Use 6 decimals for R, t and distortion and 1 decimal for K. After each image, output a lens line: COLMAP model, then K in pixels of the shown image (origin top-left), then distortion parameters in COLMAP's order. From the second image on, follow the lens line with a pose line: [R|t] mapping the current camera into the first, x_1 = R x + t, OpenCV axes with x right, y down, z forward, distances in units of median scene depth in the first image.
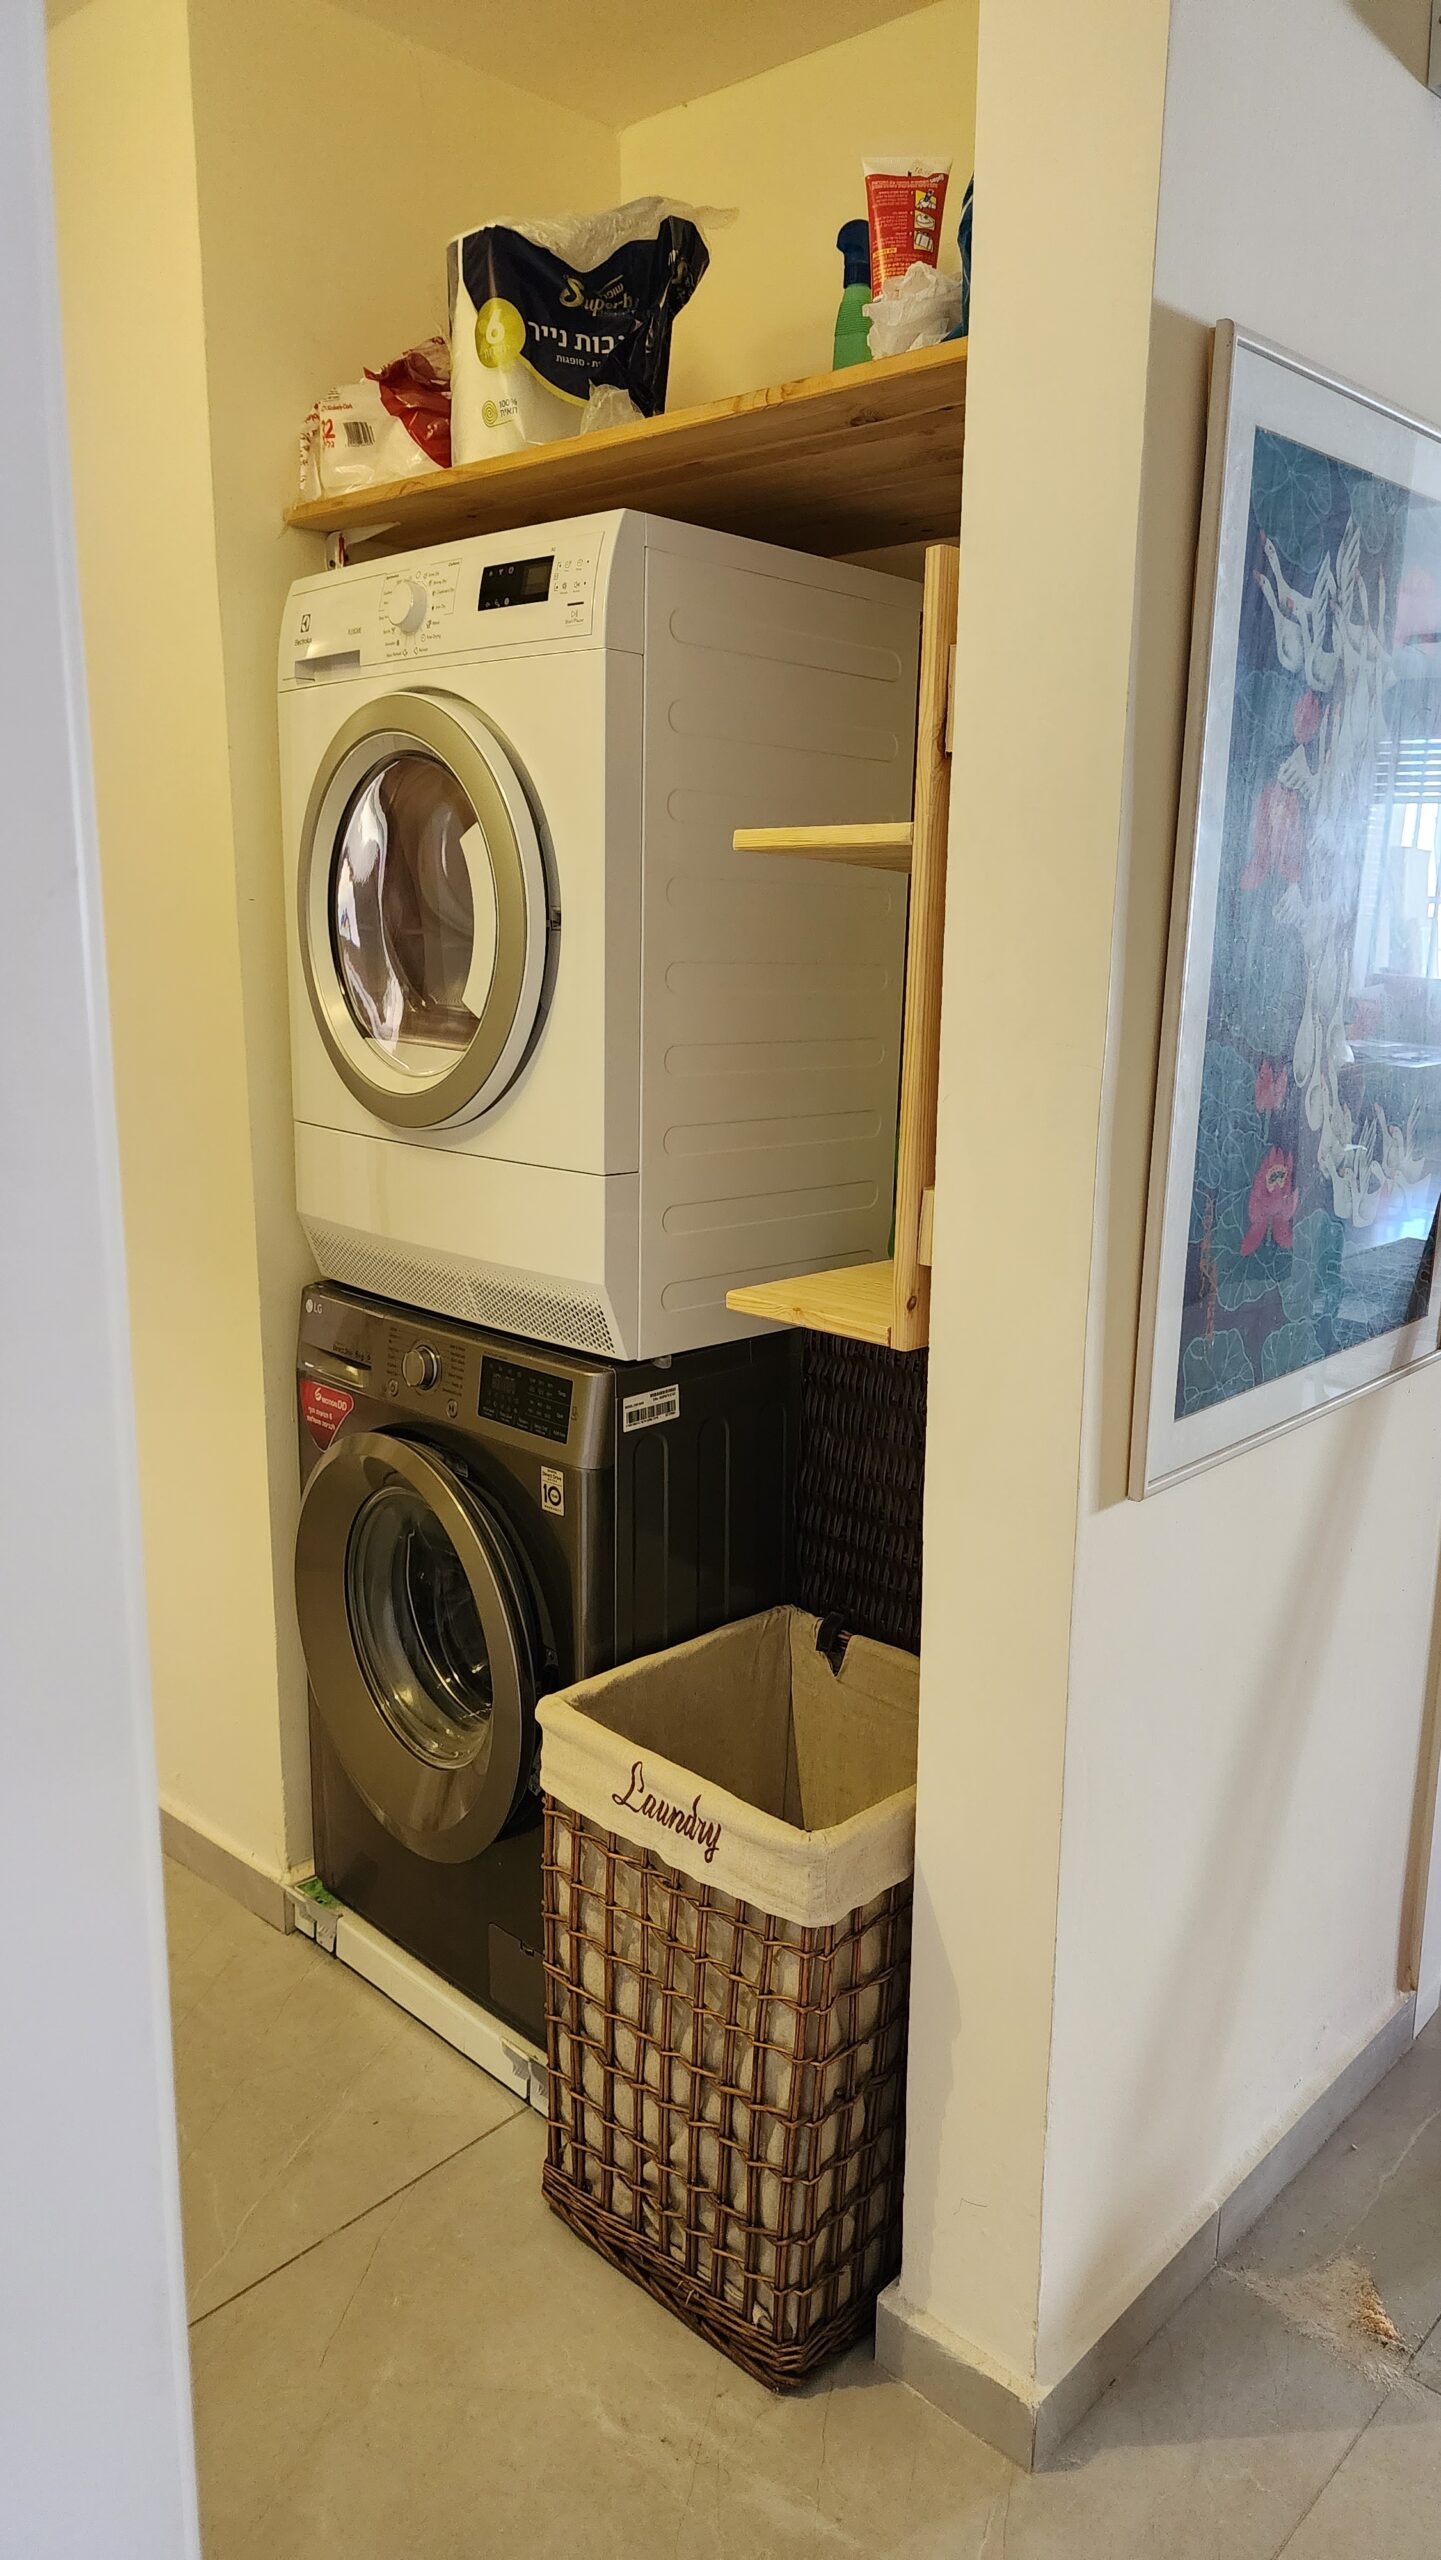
lens RADIAL K [[1718.6, 0, 708.9], [0, 1718.6, 1284.1], [0, 0, 1]] dist [0.057085, -0.055904]
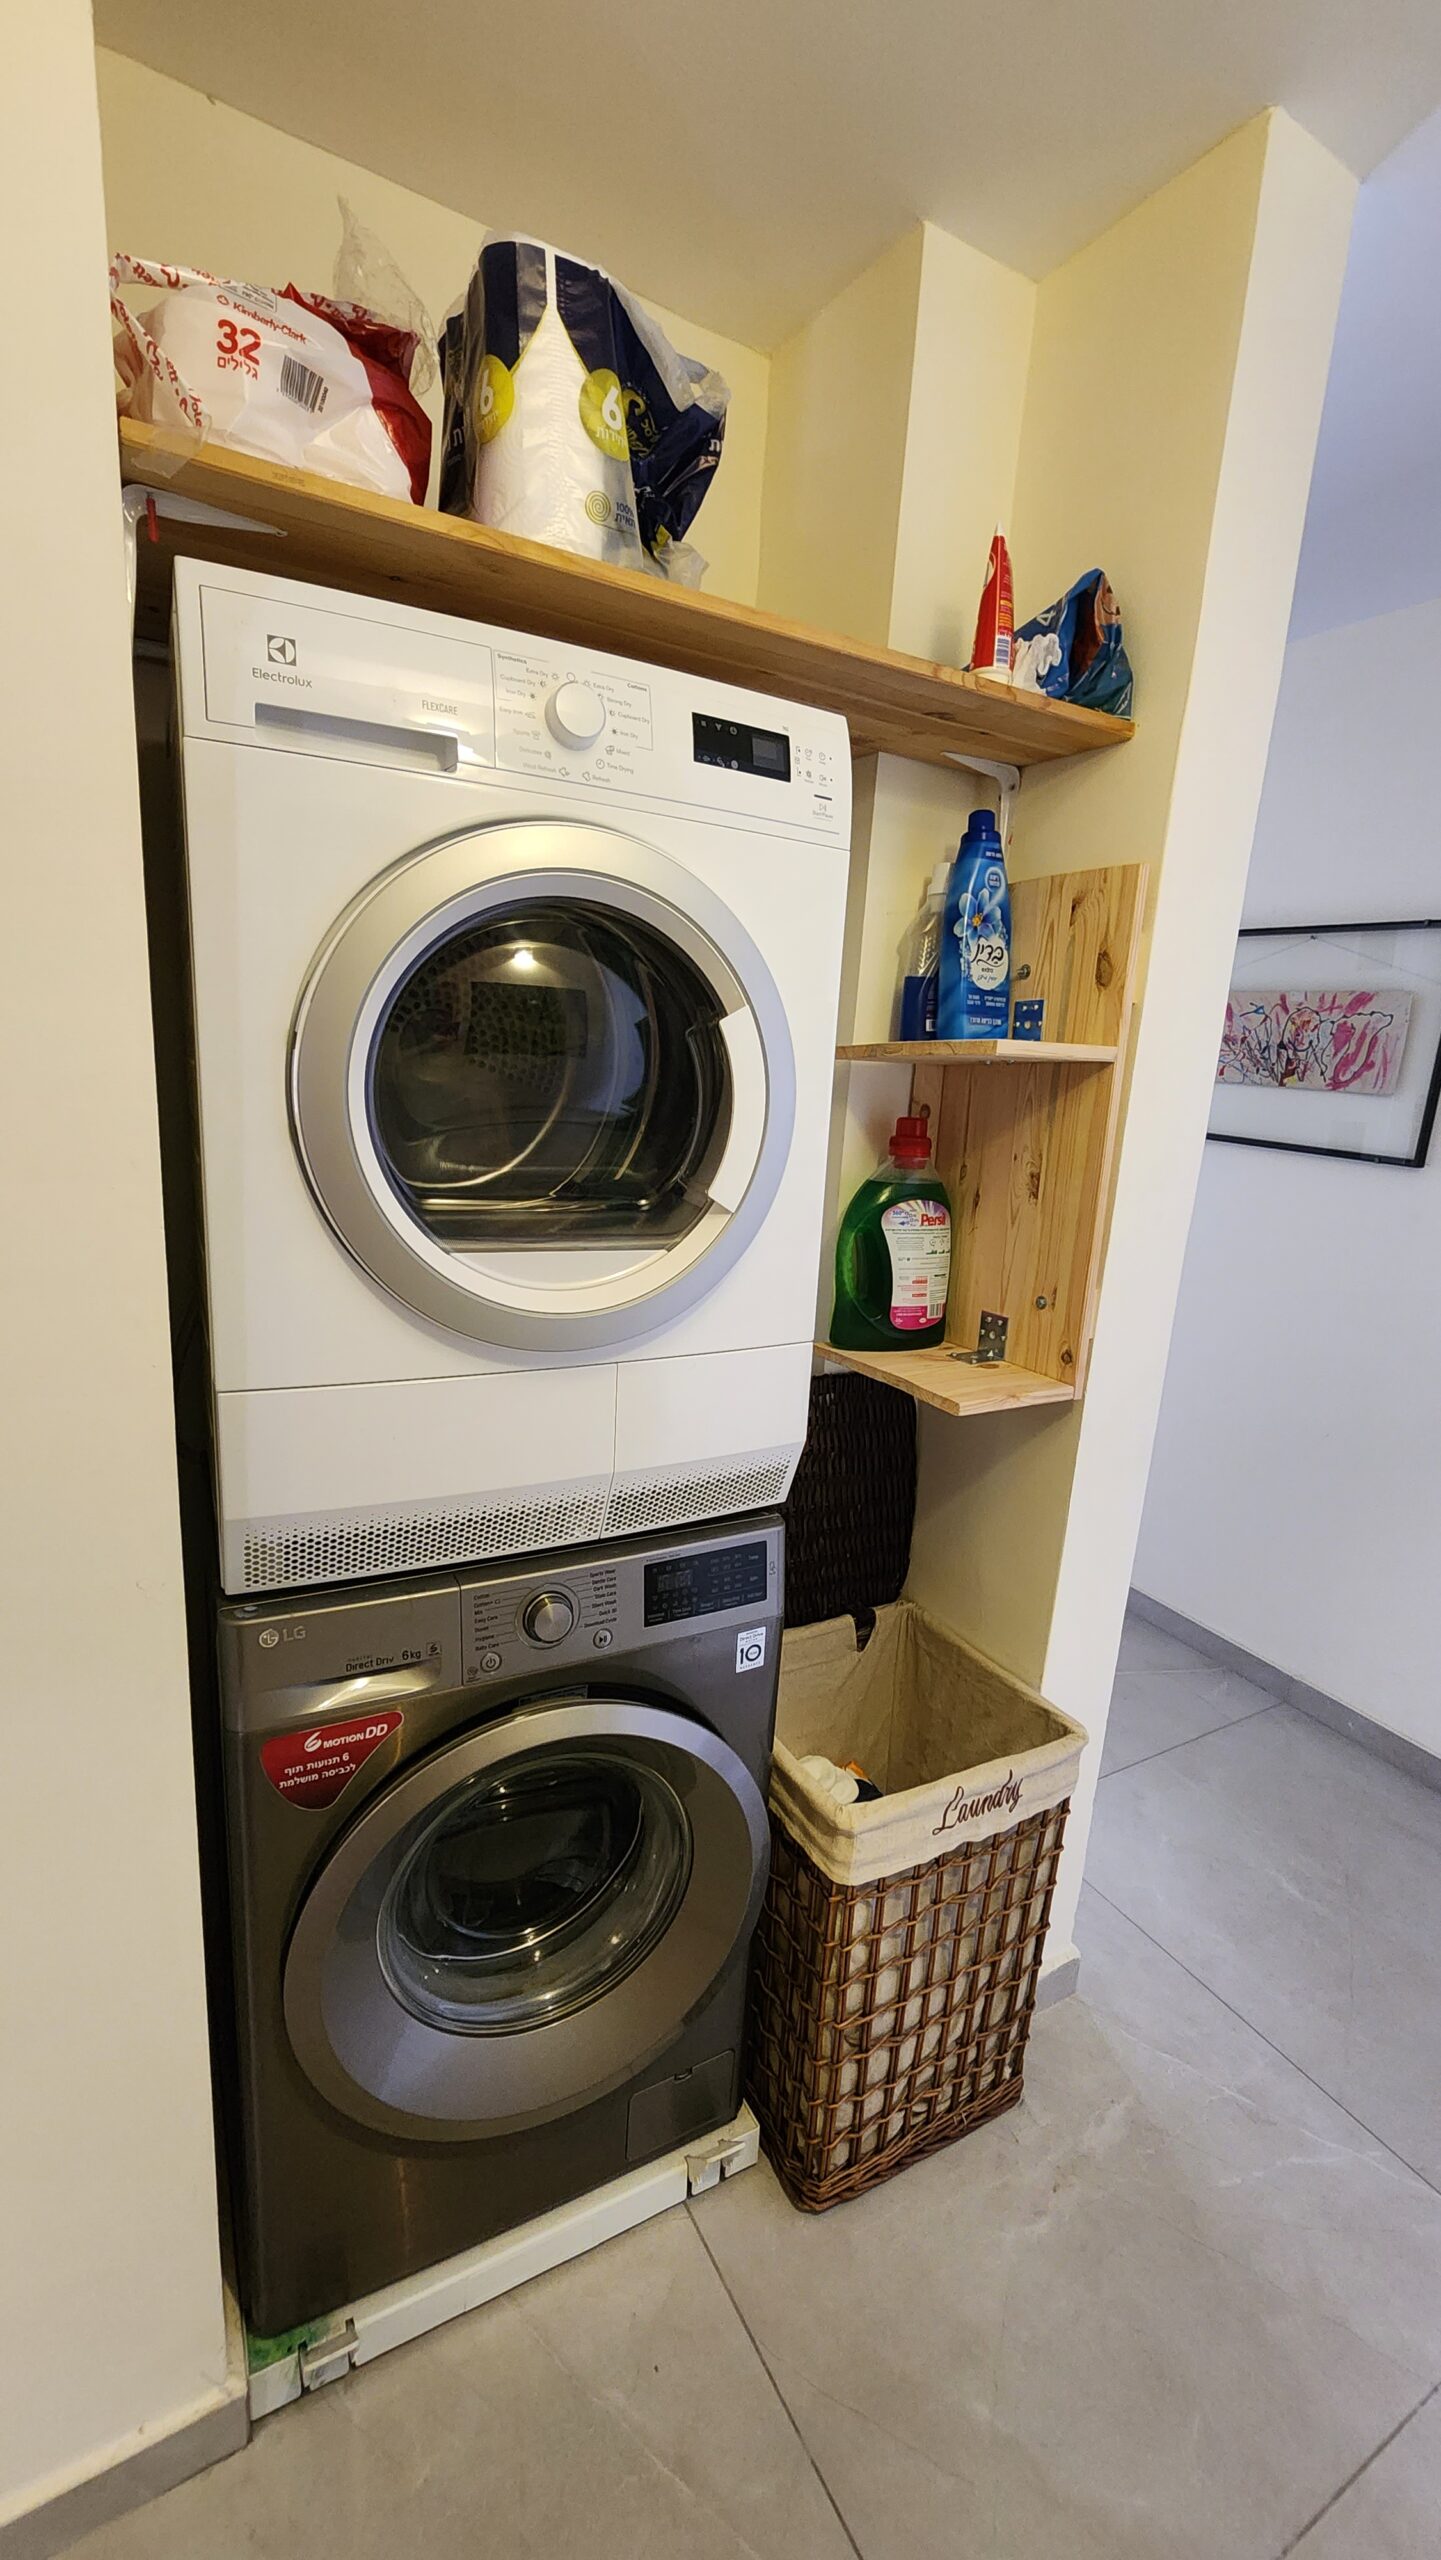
lens RADIAL K [[1062.7, 0, 720.4], [0, 1062.7, 1298.7], [0, 0, 1]] dist [-0.002097, 0.000457]
pose [[0.290760, -0.211615, 0.933101, -0.640256], [0.150990, 0.973164, 0.173651, -0.197494], [-0.944807, 0.090399, 0.314908, 0.777739]]
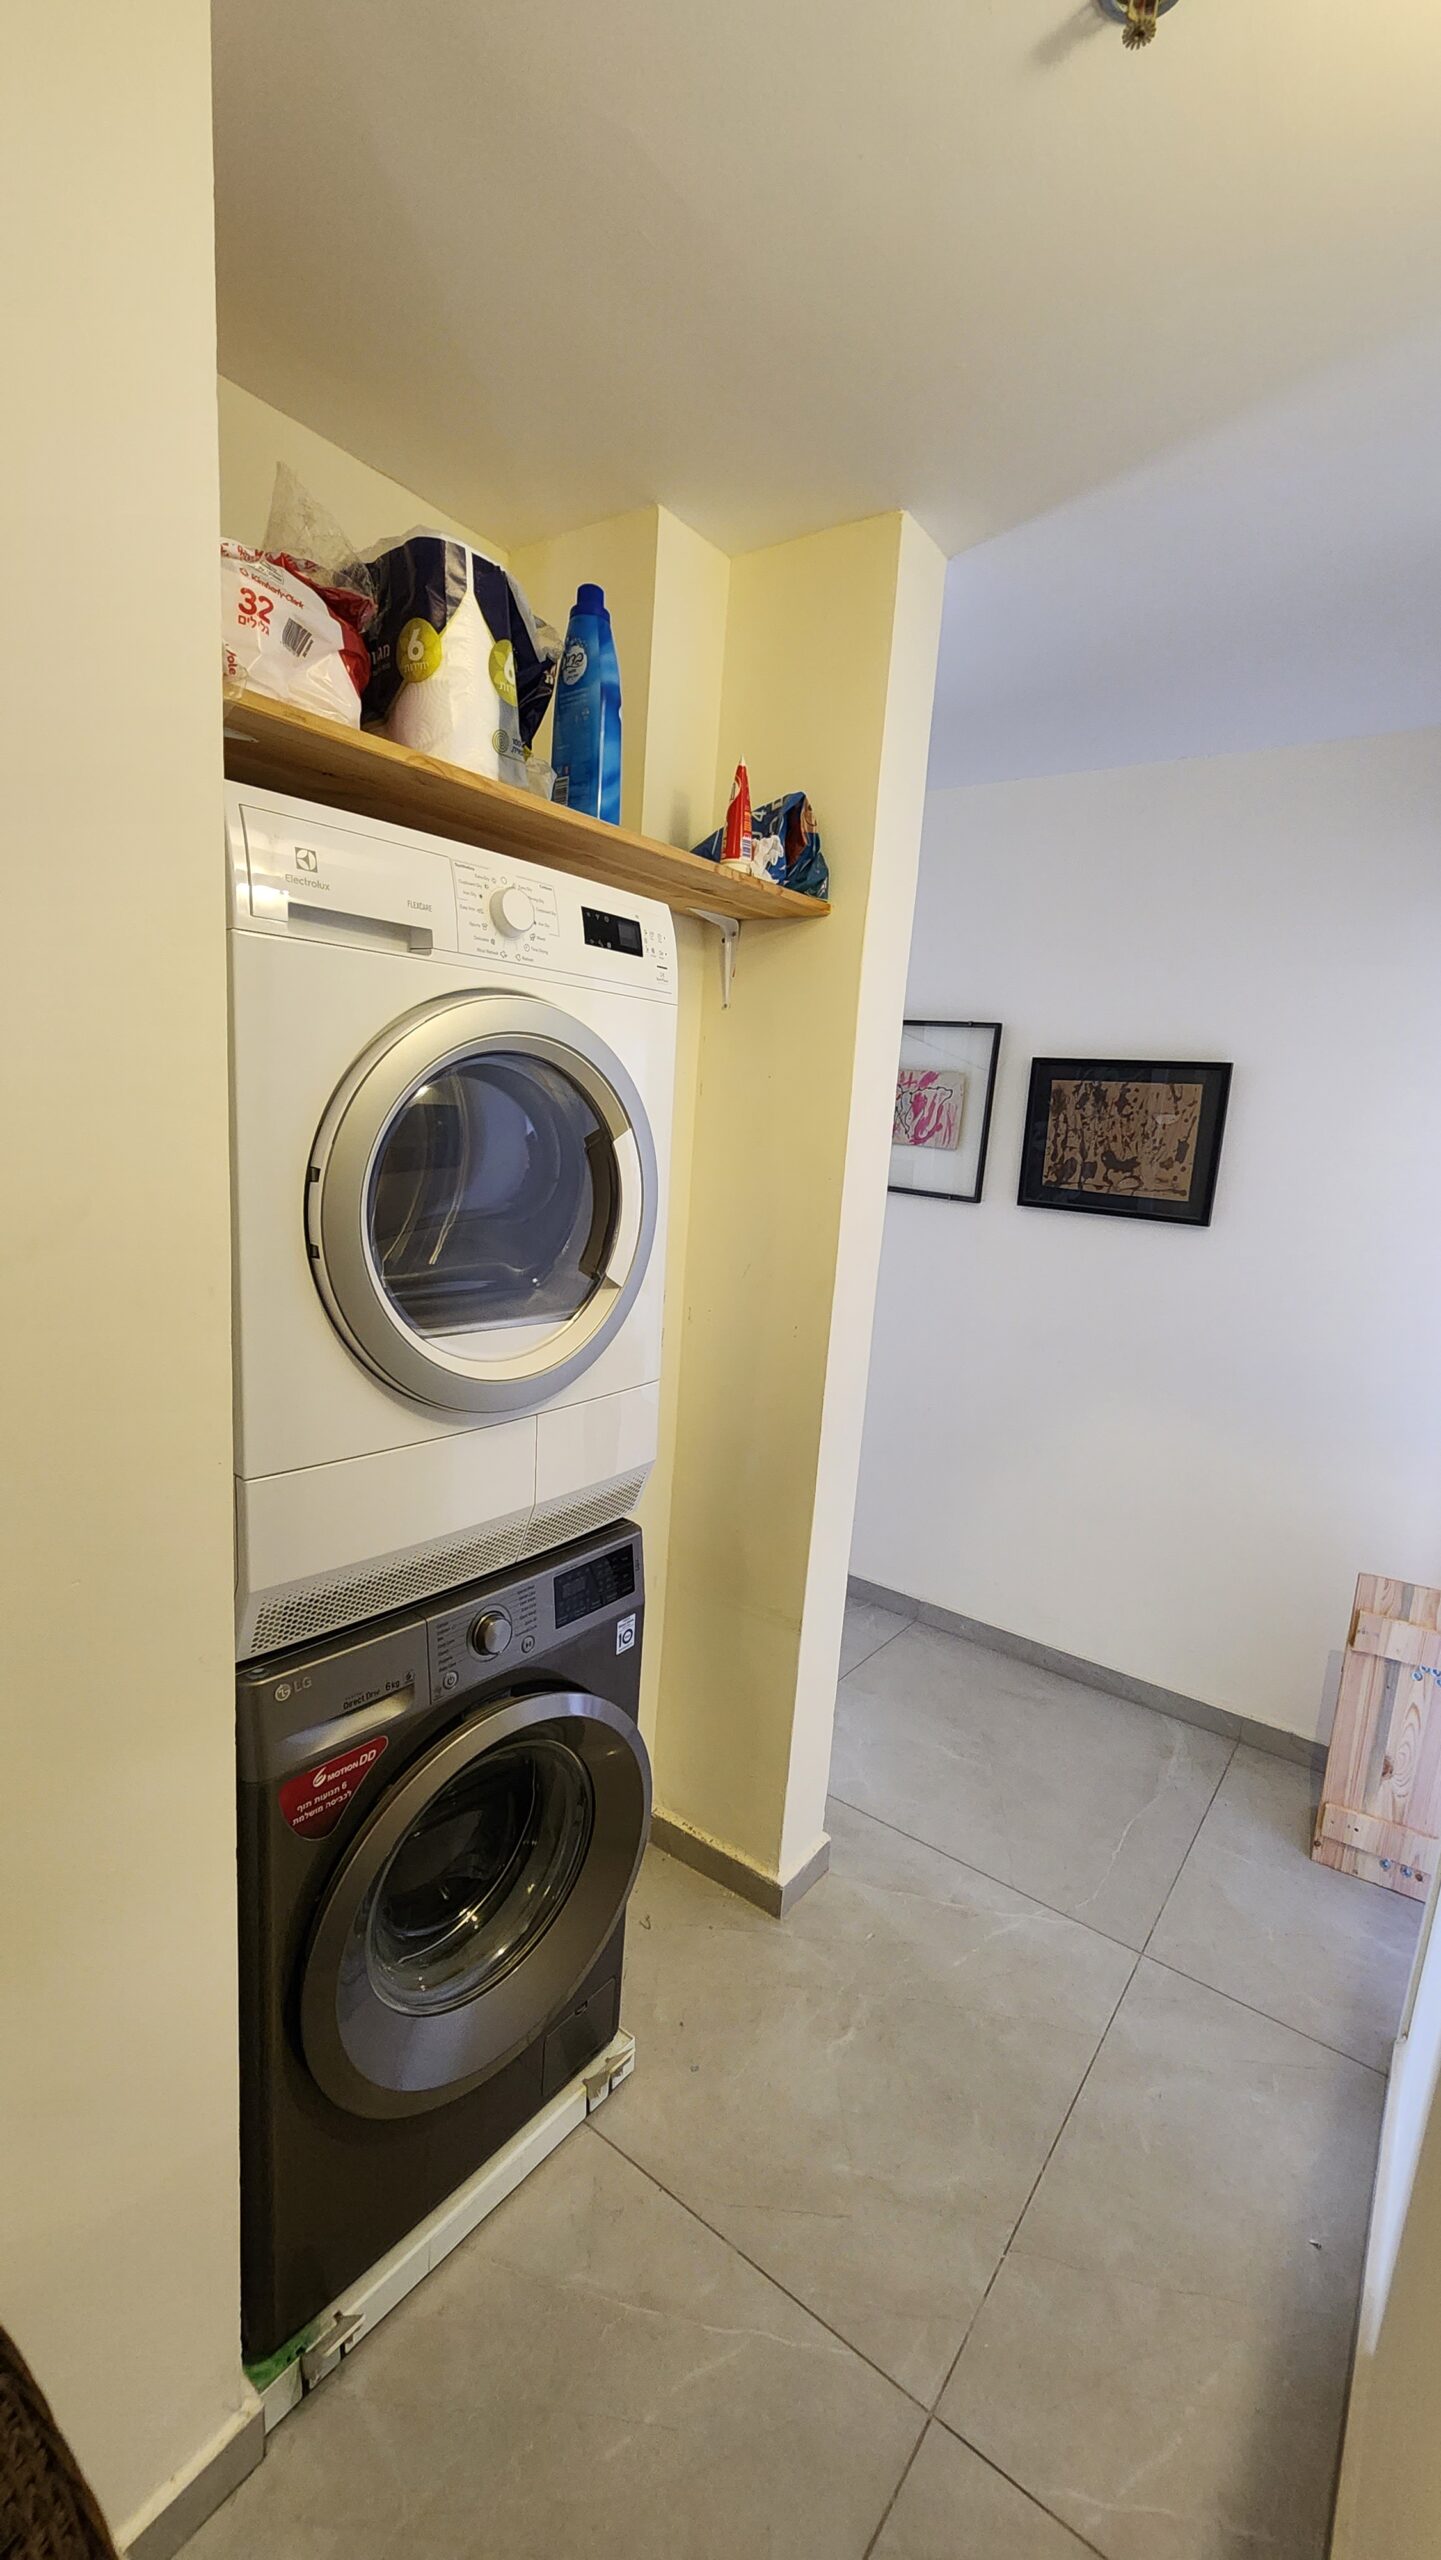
lens RADIAL K [[1062.7, 0, 720.4], [0, 1062.7, 1298.7], [0, 0, 1]] dist [-0.002097, 0.000457]
pose [[-0.119501, -0.201250, 0.972223, -0.806564], [0.147387, 0.964794, 0.217828, -0.279124], [-0.981833, 0.169324, -0.085632, 0.935158]]
